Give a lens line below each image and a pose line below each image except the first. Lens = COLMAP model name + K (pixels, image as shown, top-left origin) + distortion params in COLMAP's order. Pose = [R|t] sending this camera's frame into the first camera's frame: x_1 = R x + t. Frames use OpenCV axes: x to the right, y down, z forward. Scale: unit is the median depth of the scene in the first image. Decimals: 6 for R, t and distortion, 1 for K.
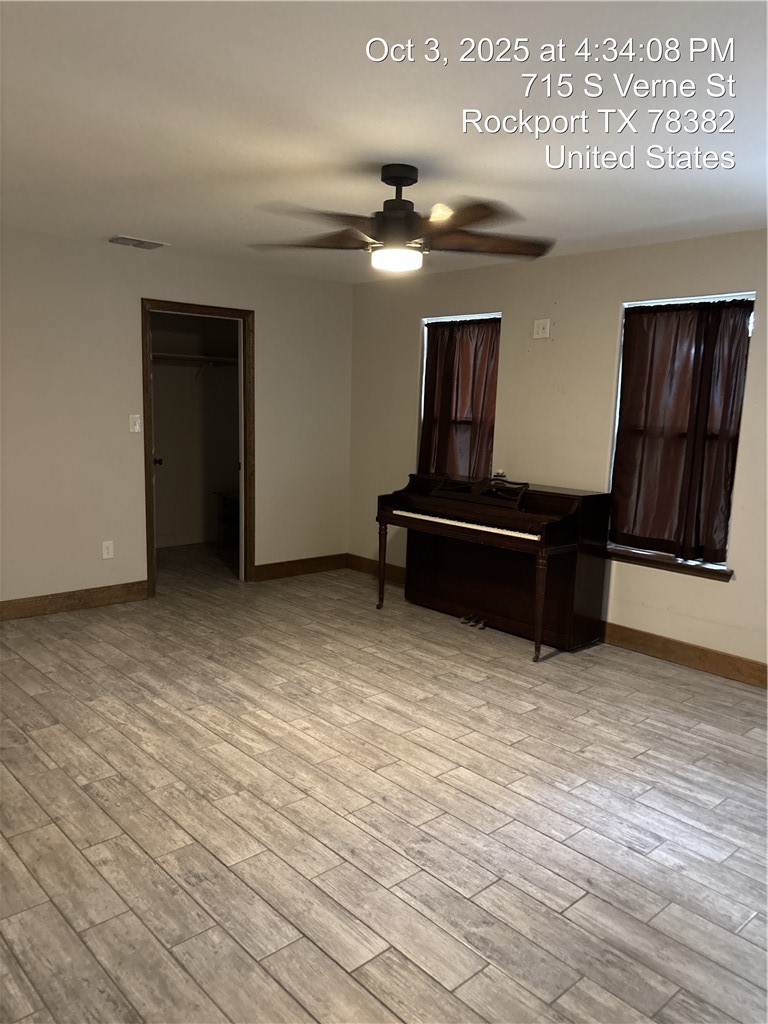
lens RADIAL K [[779.3, 0, 384.9], [0, 779.3, 513.5], [0, 0, 1]] dist [0.054811, -0.048248]
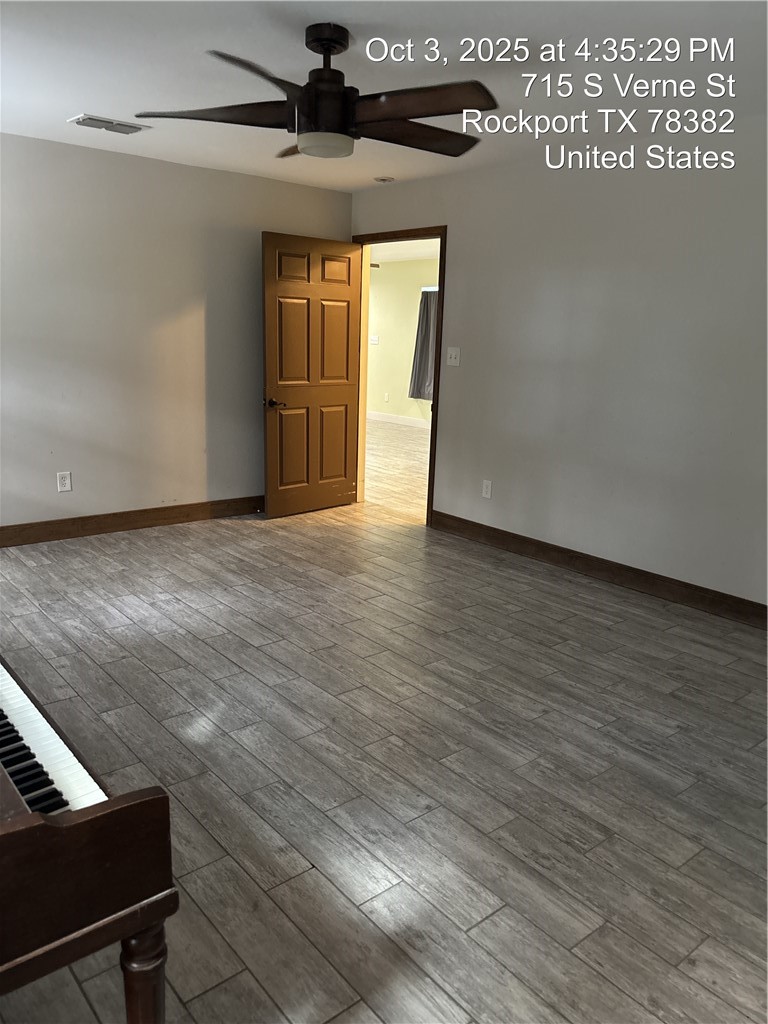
lens RADIAL K [[779.3, 0, 384.4], [0, 779.3, 512.8], [0, 0, 1]] dist [0.054811, -0.048248]
pose [[-0.996737, -0.073179, 0.034066, -0.104022], [-0.055205, 0.925900, 0.373712, -0.266741], [-0.058890, 0.370612, -0.926919, 1.882093]]
